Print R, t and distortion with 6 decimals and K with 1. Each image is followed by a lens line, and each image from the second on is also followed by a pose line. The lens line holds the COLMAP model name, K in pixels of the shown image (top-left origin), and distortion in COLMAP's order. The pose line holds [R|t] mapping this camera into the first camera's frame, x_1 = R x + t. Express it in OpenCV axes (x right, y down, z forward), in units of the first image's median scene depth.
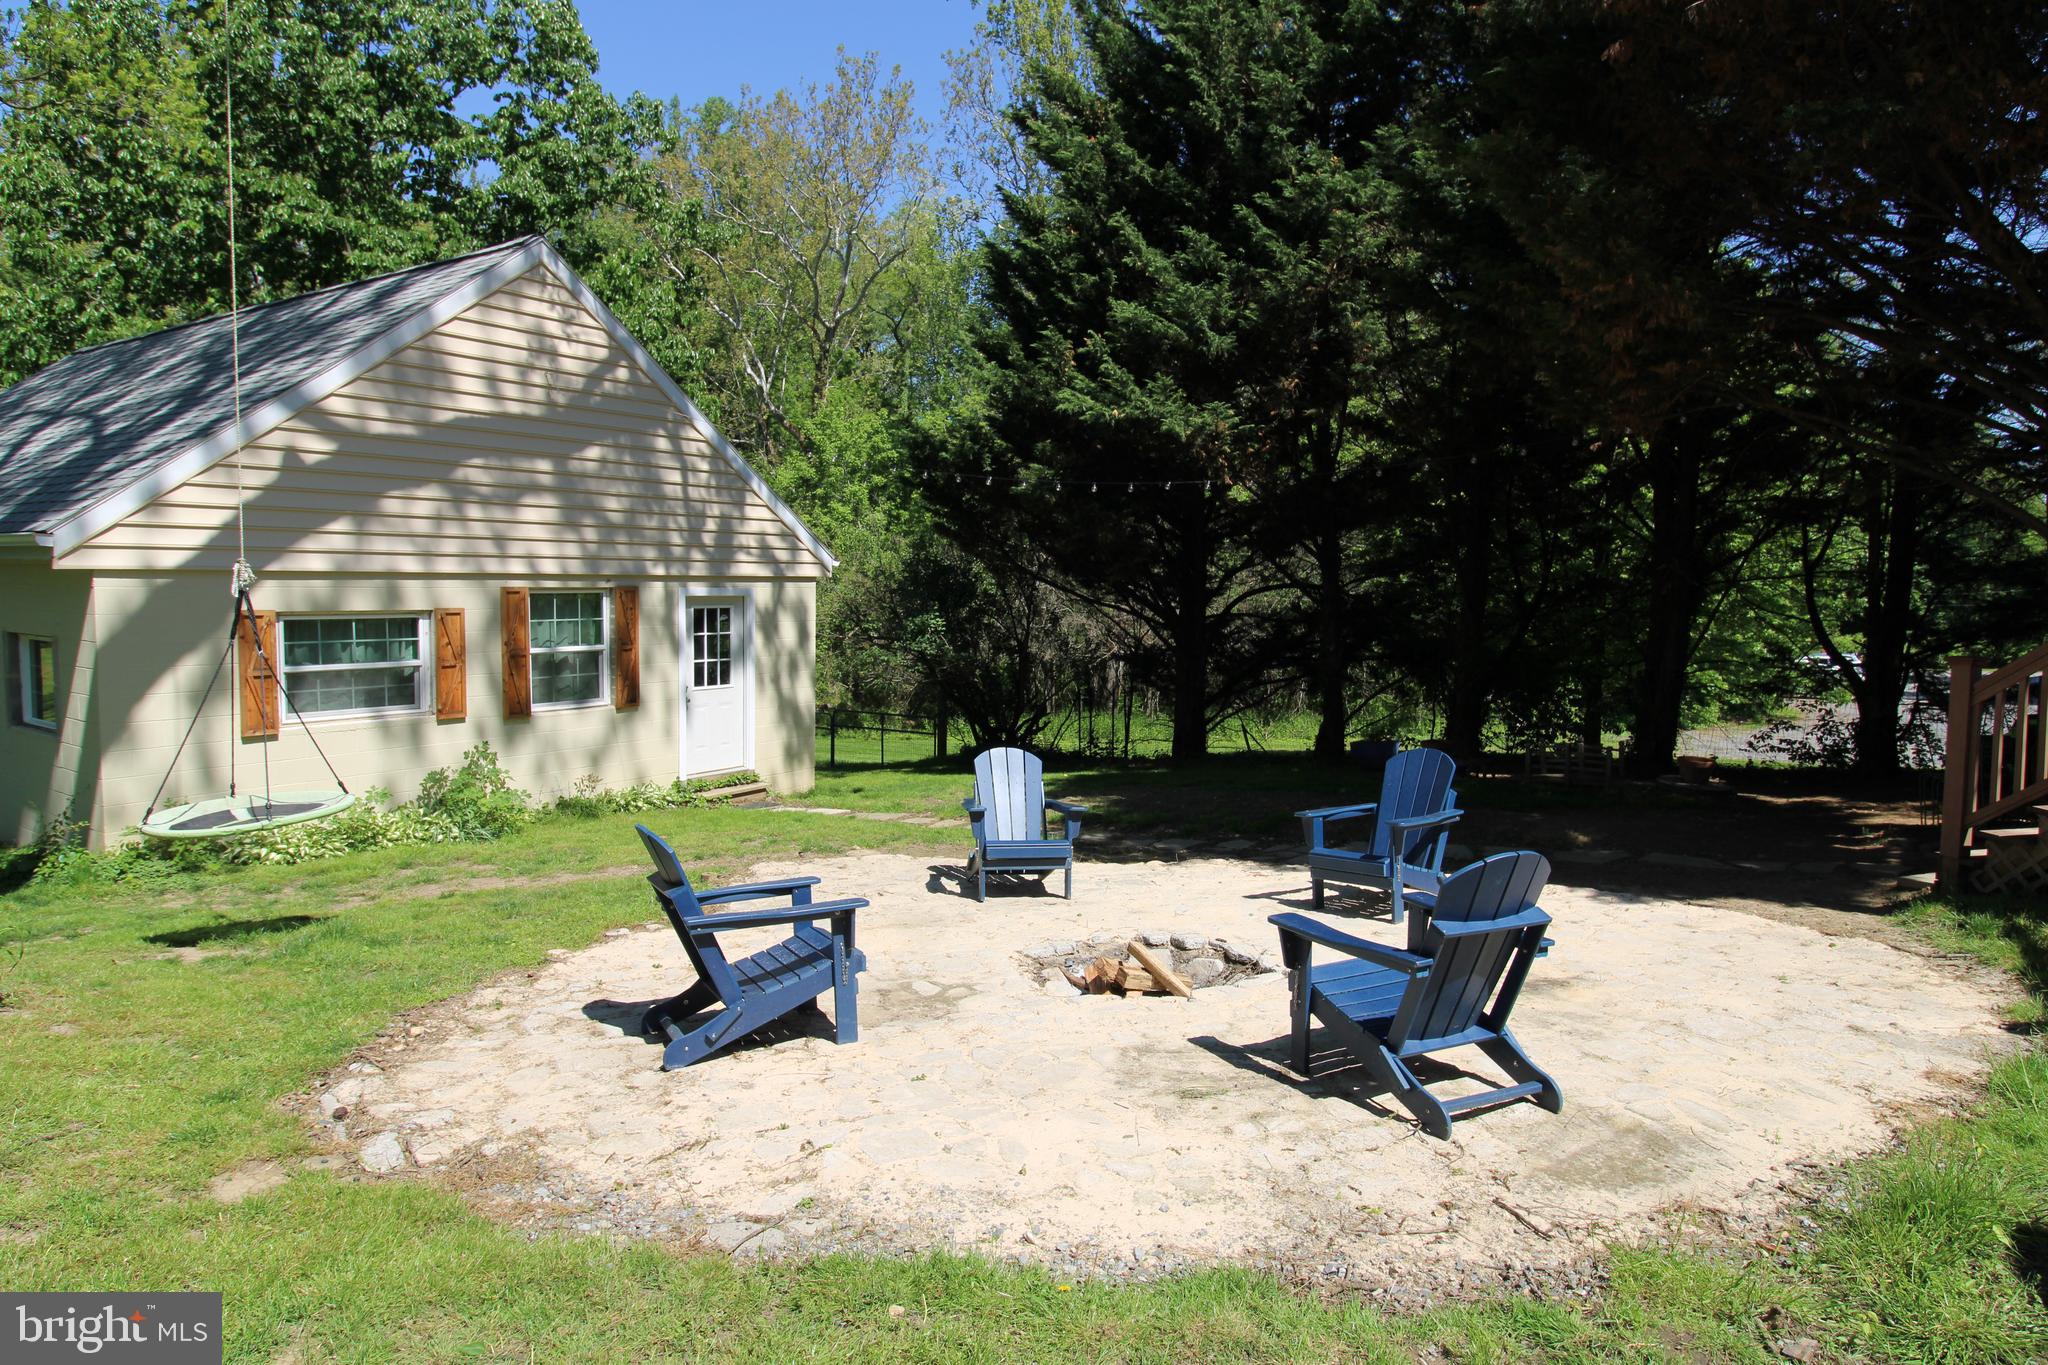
lens RADIAL K [[1207.9, 0, 1022.6], [0, 1207.9, 686.4], [0, 0, 1]] dist [0.004006, -0.001204]
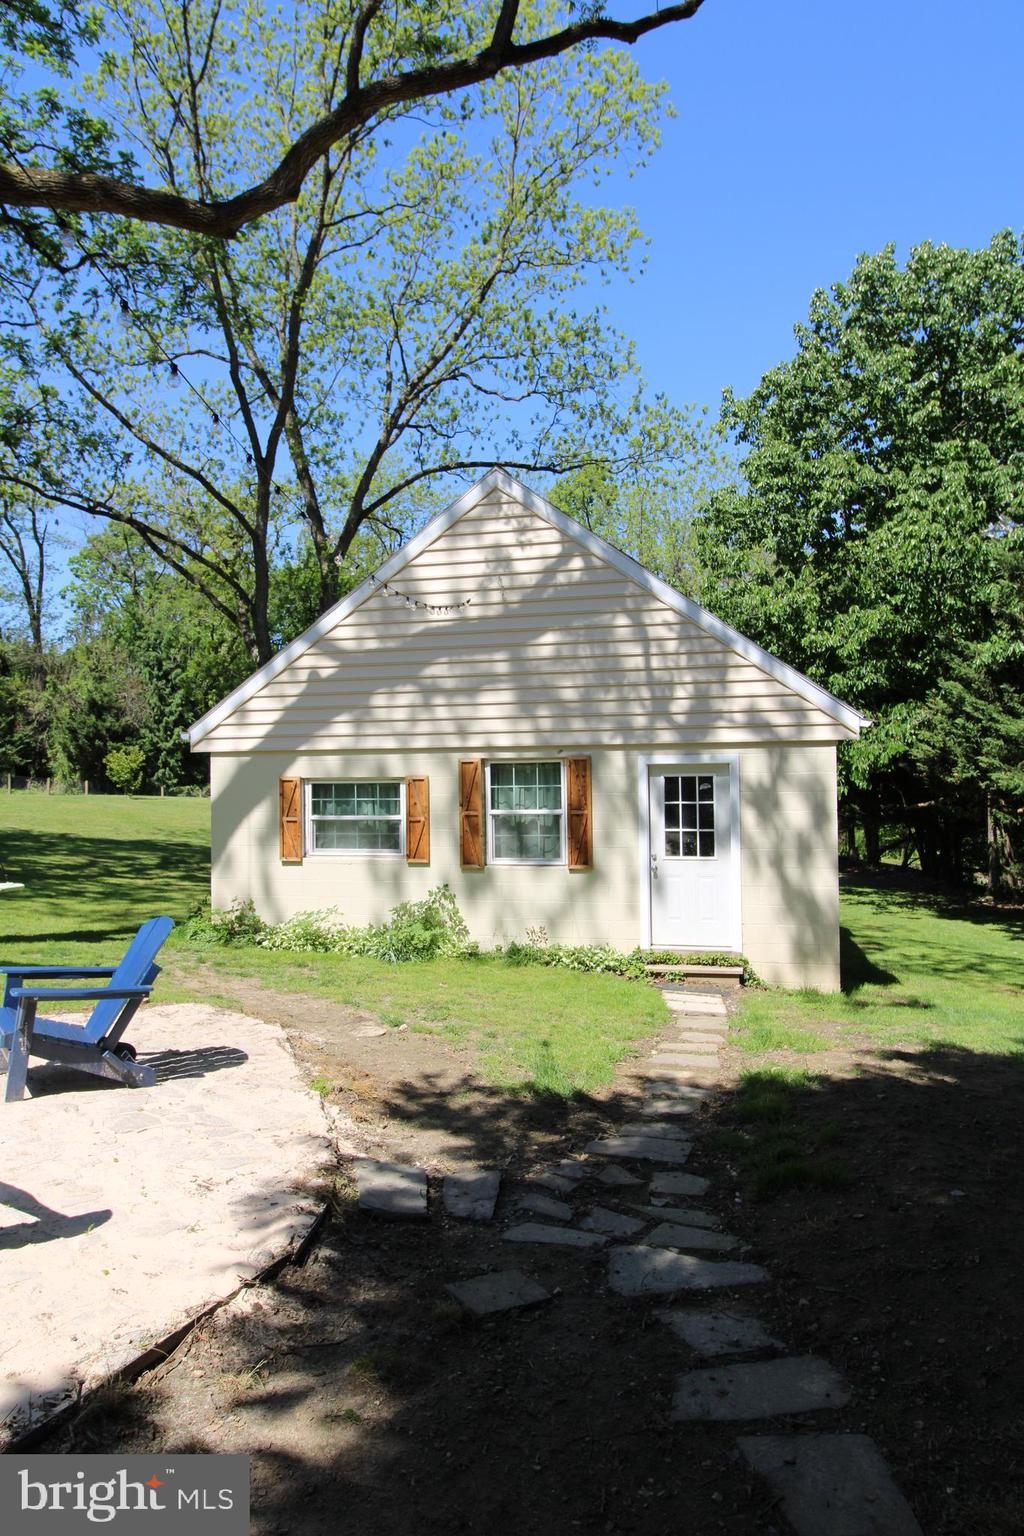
lens RADIAL K [[995.5, 0, 512.7], [0, 995.5, 756.1], [0, 0, 1]] dist [0.010023, -0.011493]
pose [[0.372582, -0.034870, -0.927344, 0.510166], [-0.068196, 0.995563, -0.064835, -0.022990], [0.925490, 0.087398, 0.368550, 0.668455]]
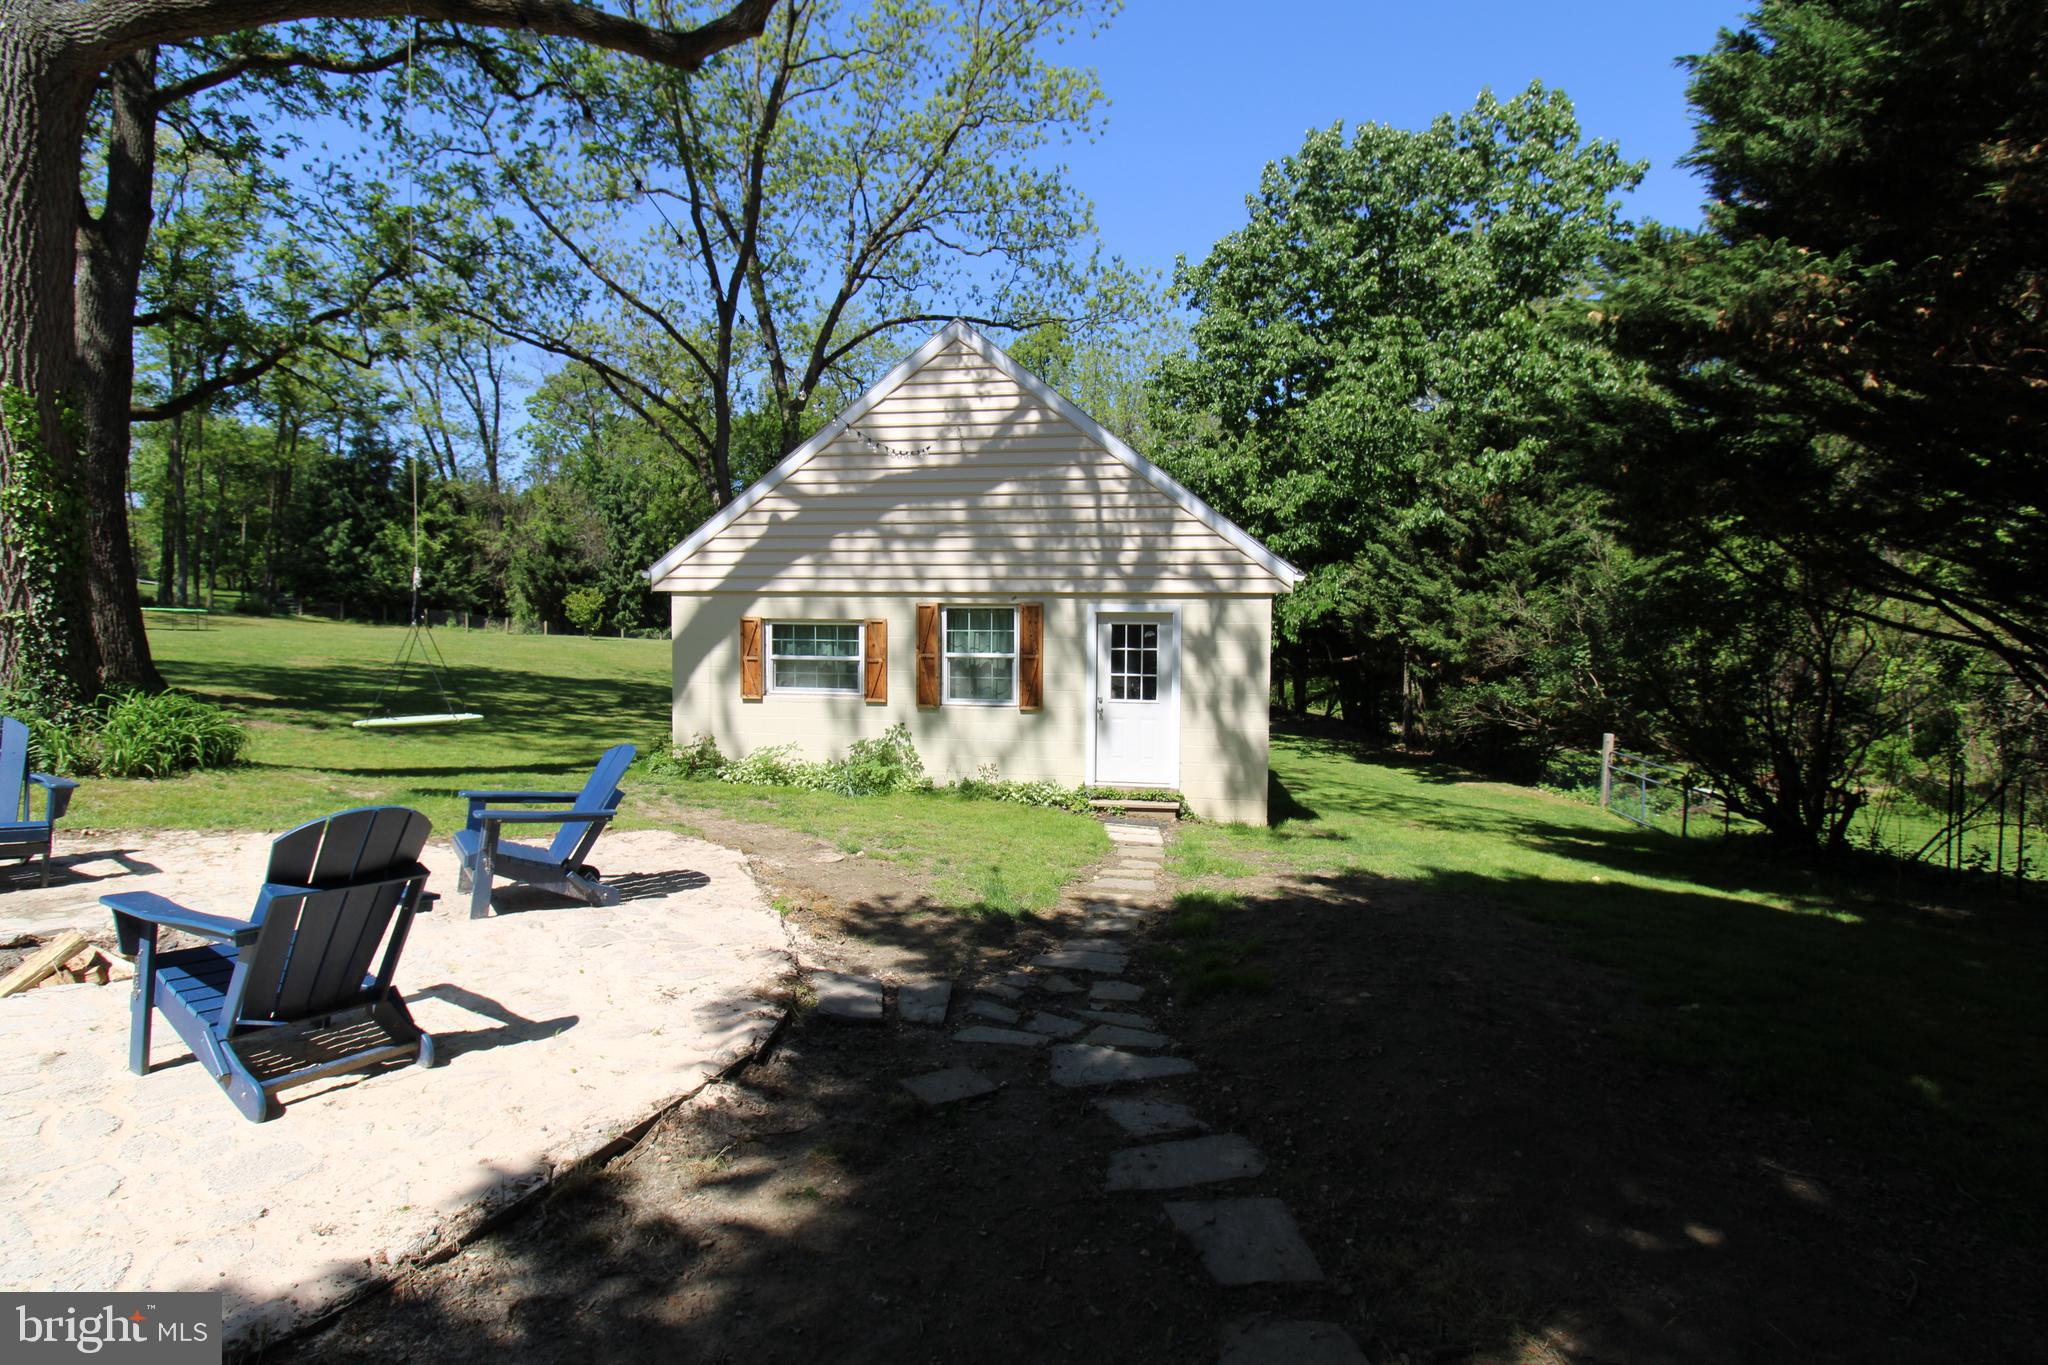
lens RADIAL K [[948.9, 0, 1038.0], [0, 948.9, 669.7], [0, 0, 1]] dist [-0.001340, -0.011607]
pose [[0.441306, 0.032326, -0.896774, 0.509413], [-0.085474, 0.996321, -0.006148, -0.016862], [0.893277, 0.079364, 0.442445, 0.667982]]
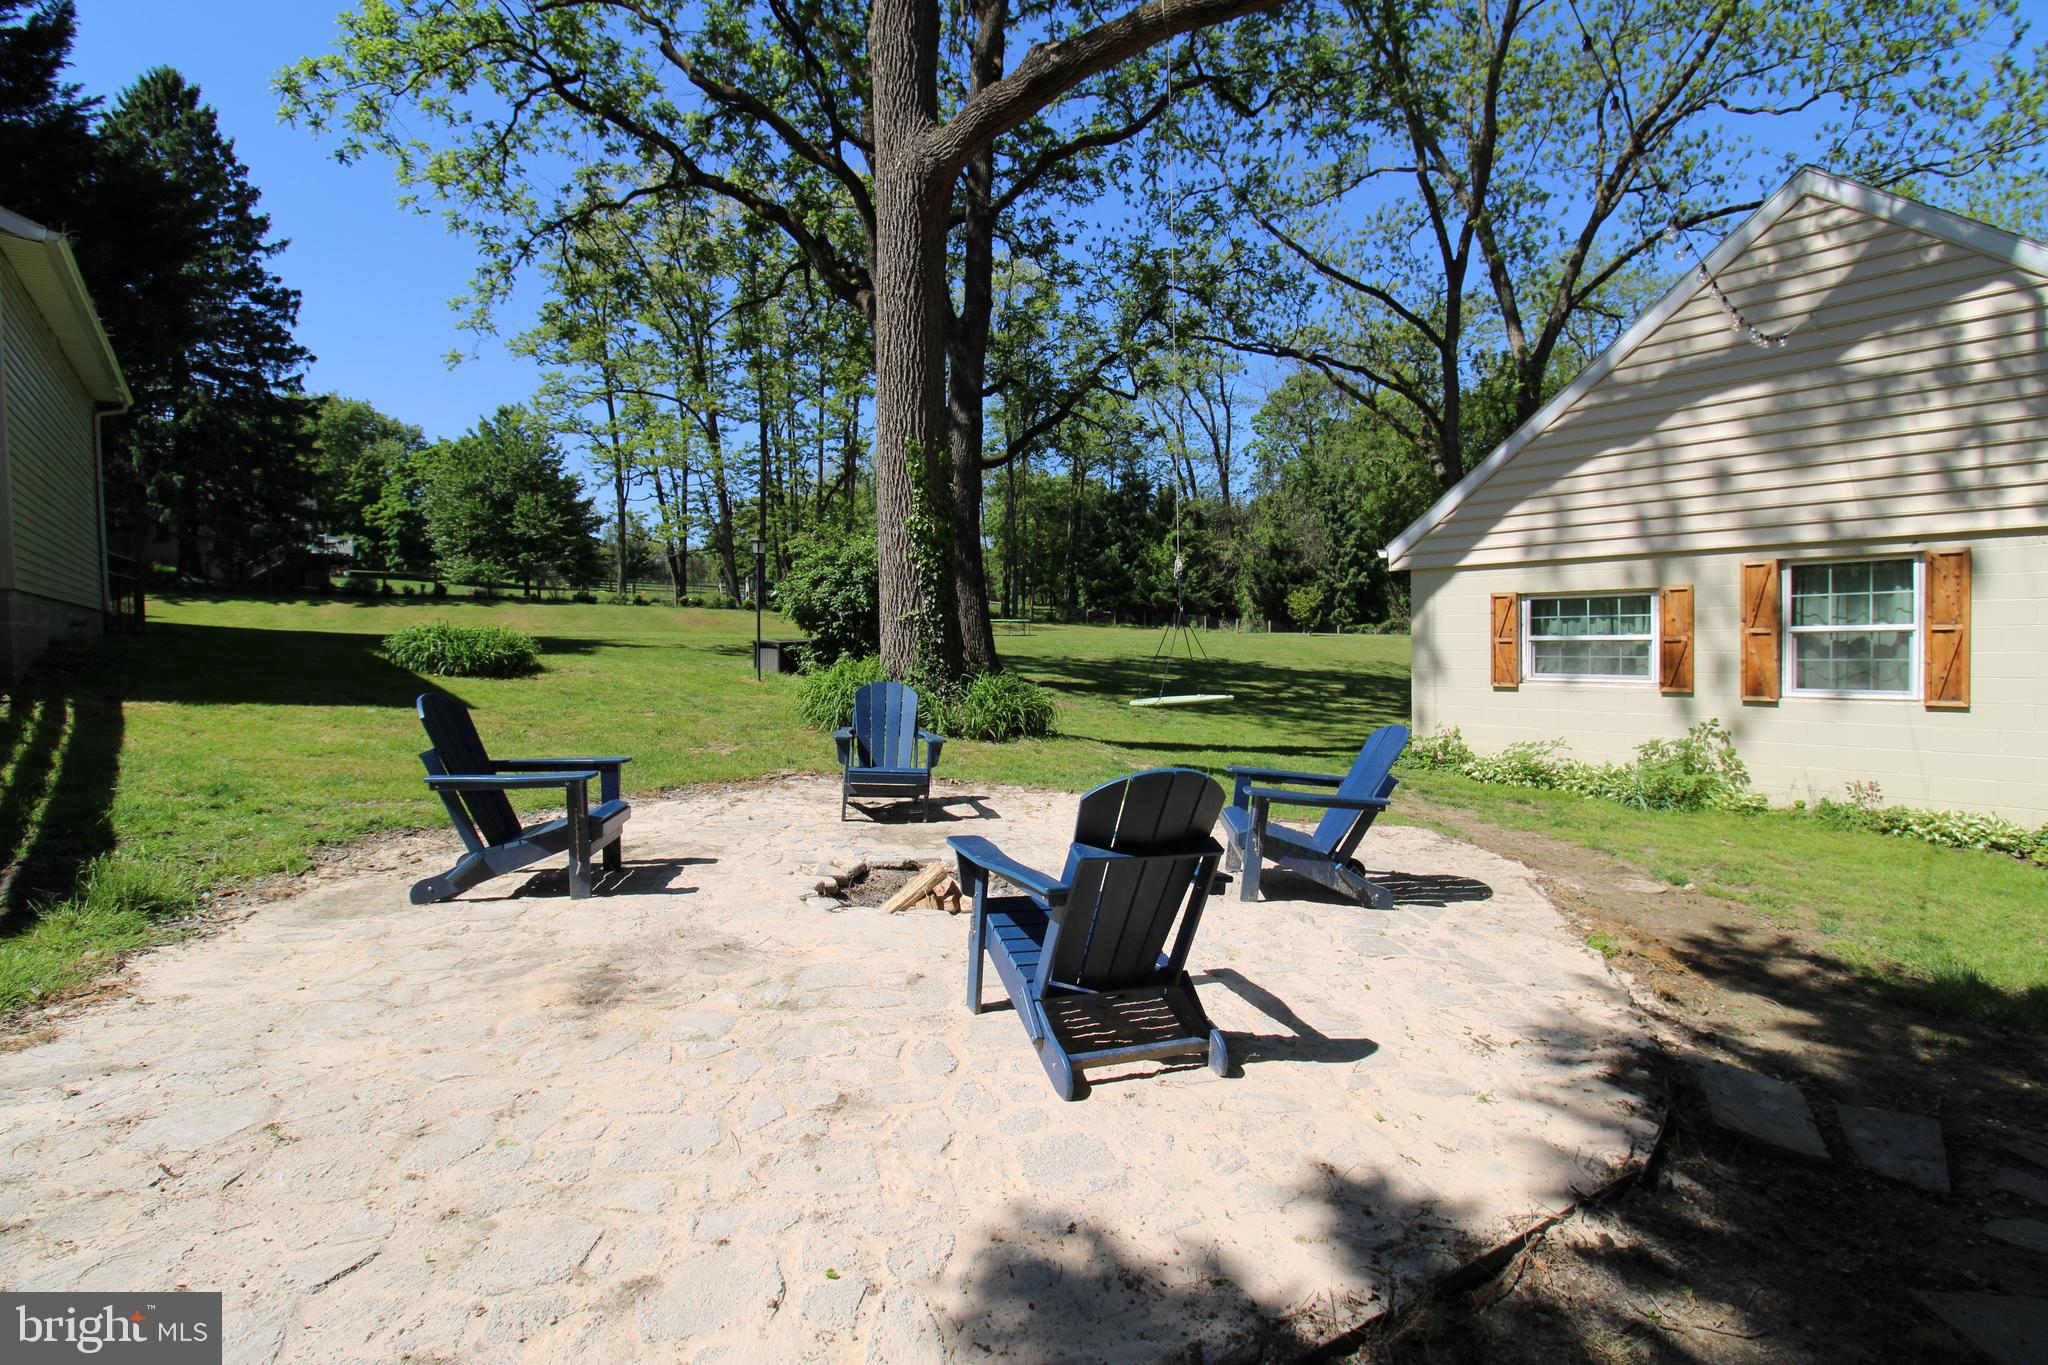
lens RADIAL K [[948.9, 0, 1032.8], [0, 948.9, 675.3], [0, 0, 1]] dist [-0.001340, -0.011607]
pose [[-0.259719, 0.040010, -0.964855, 0.427689], [-0.064685, 0.996177, 0.058720, 0.000596], [0.963515, 0.077662, -0.256138, 0.647943]]
